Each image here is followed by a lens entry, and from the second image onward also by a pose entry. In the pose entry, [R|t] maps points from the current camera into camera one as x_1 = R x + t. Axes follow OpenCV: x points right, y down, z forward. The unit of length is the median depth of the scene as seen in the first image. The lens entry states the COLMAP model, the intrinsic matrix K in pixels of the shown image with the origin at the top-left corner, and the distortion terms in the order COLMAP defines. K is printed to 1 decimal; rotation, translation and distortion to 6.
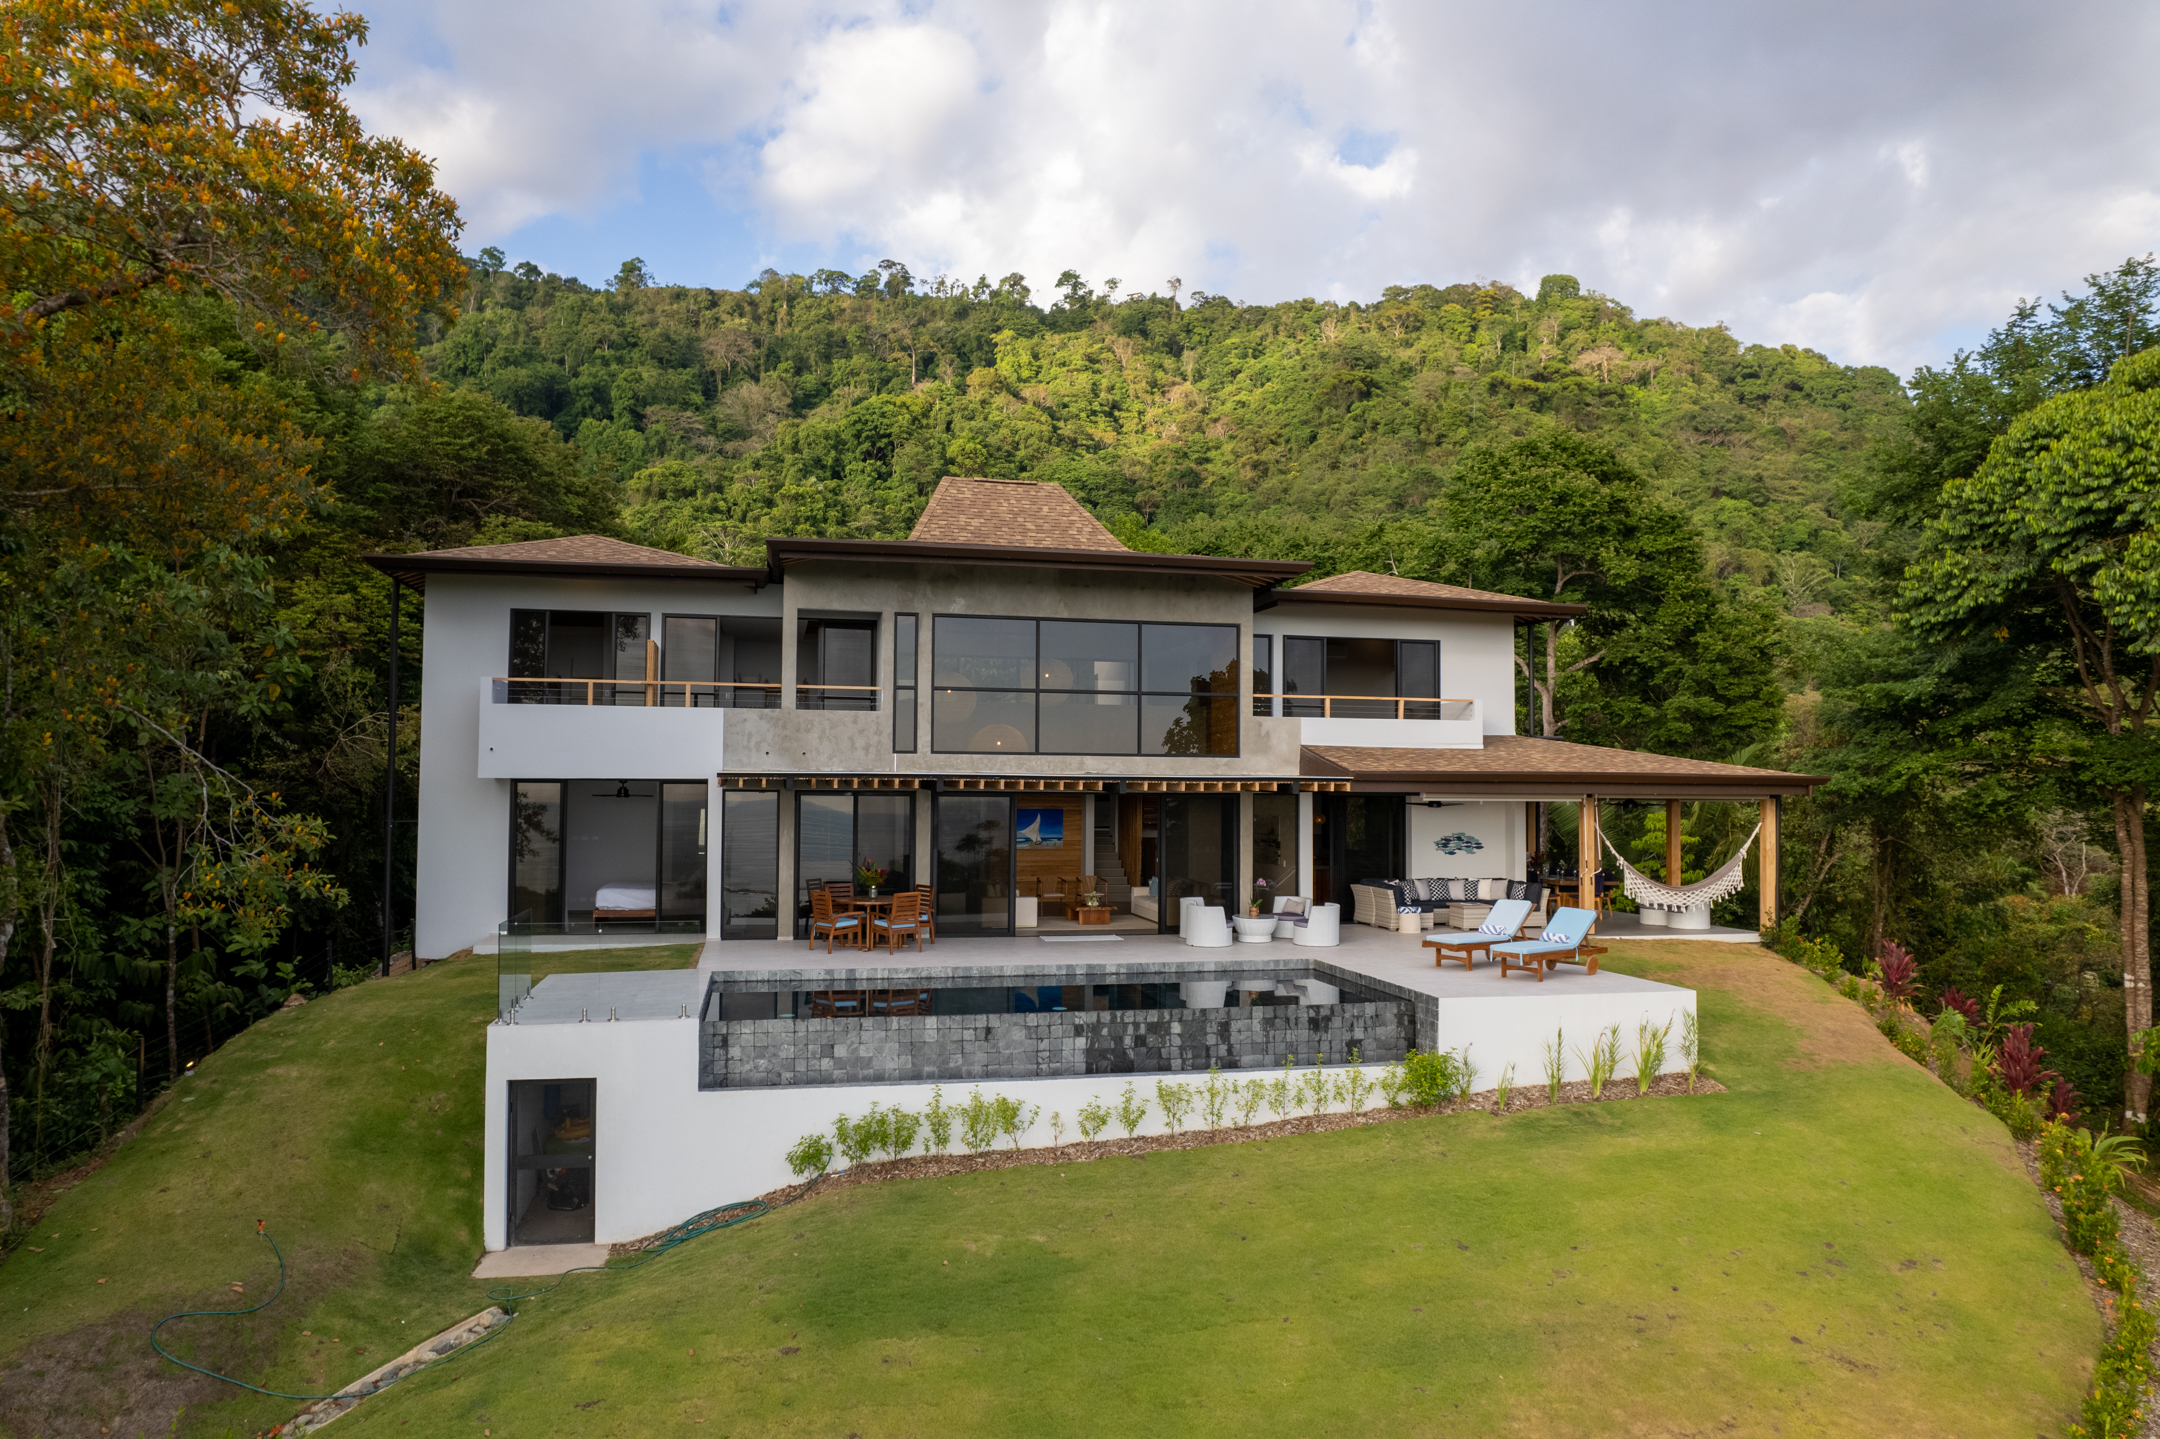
lens RADIAL K [[1372.4, 0, 1080.0], [0, 1372.4, 719.5], [0, 0, 1]] dist [-0.050650, -0.000927]
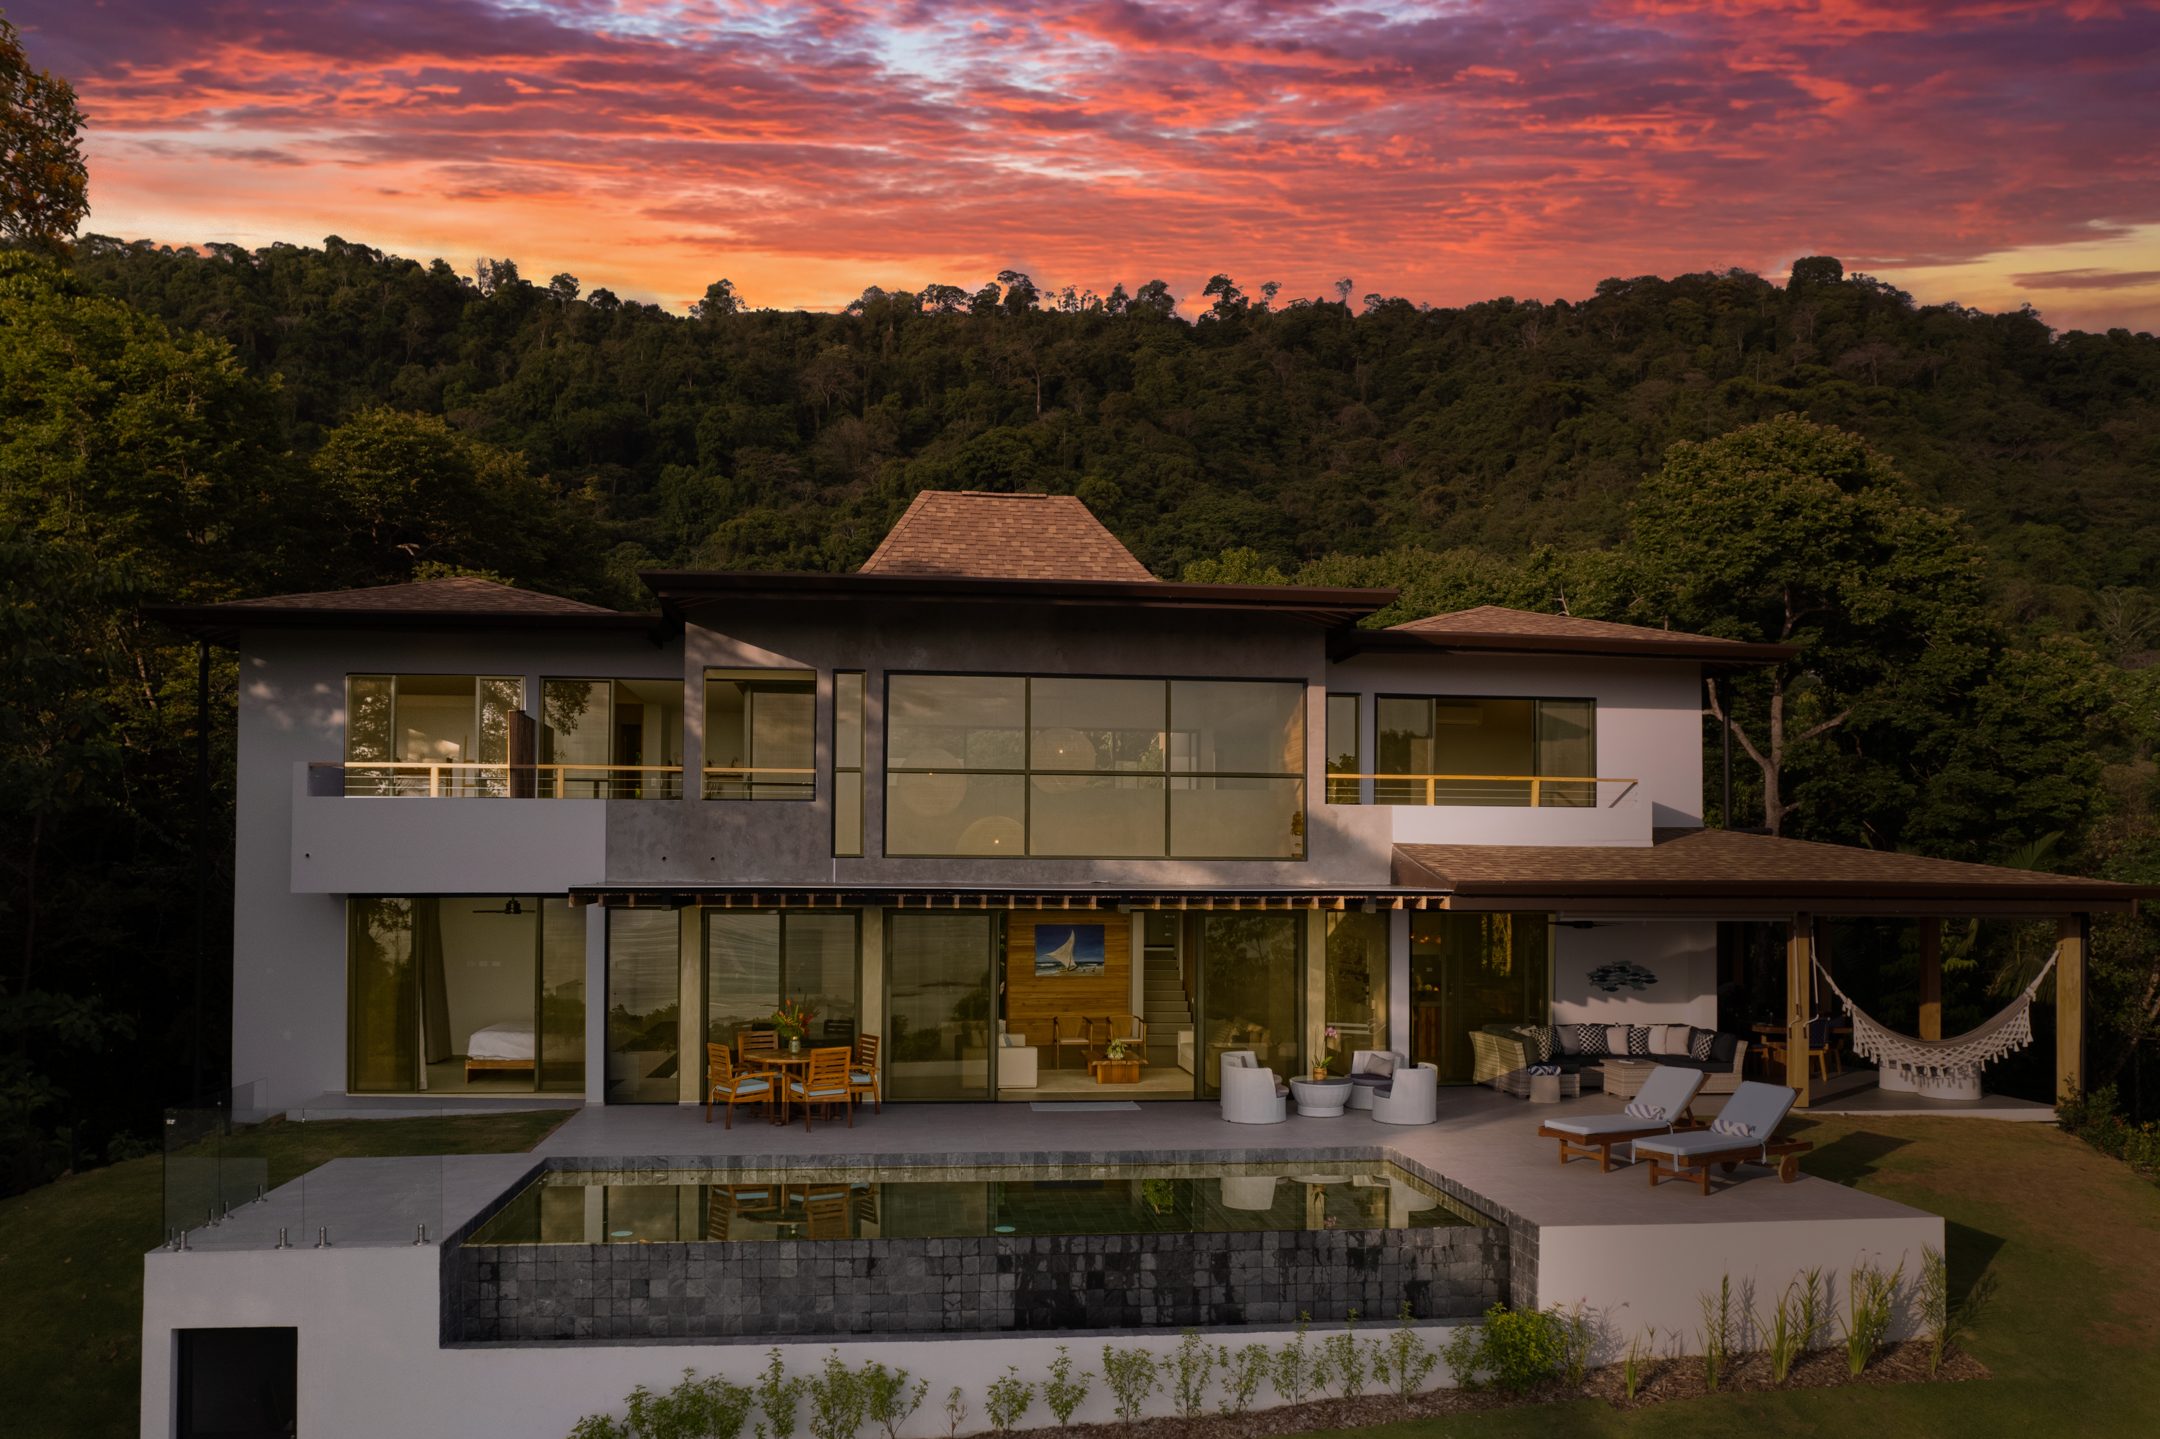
lens RADIAL K [[1571.5, 0, 1082.5], [0, 1571.5, 834.5], [0, 0, 1]] dist [-0.071829, 0.065038]
pose [[0.994301, -0.004947, -0.106498, 0.057731], [0.007193, 0.999760, 0.020709, -0.003040], [0.106370, -0.021357, 0.994097, 0.103026]]
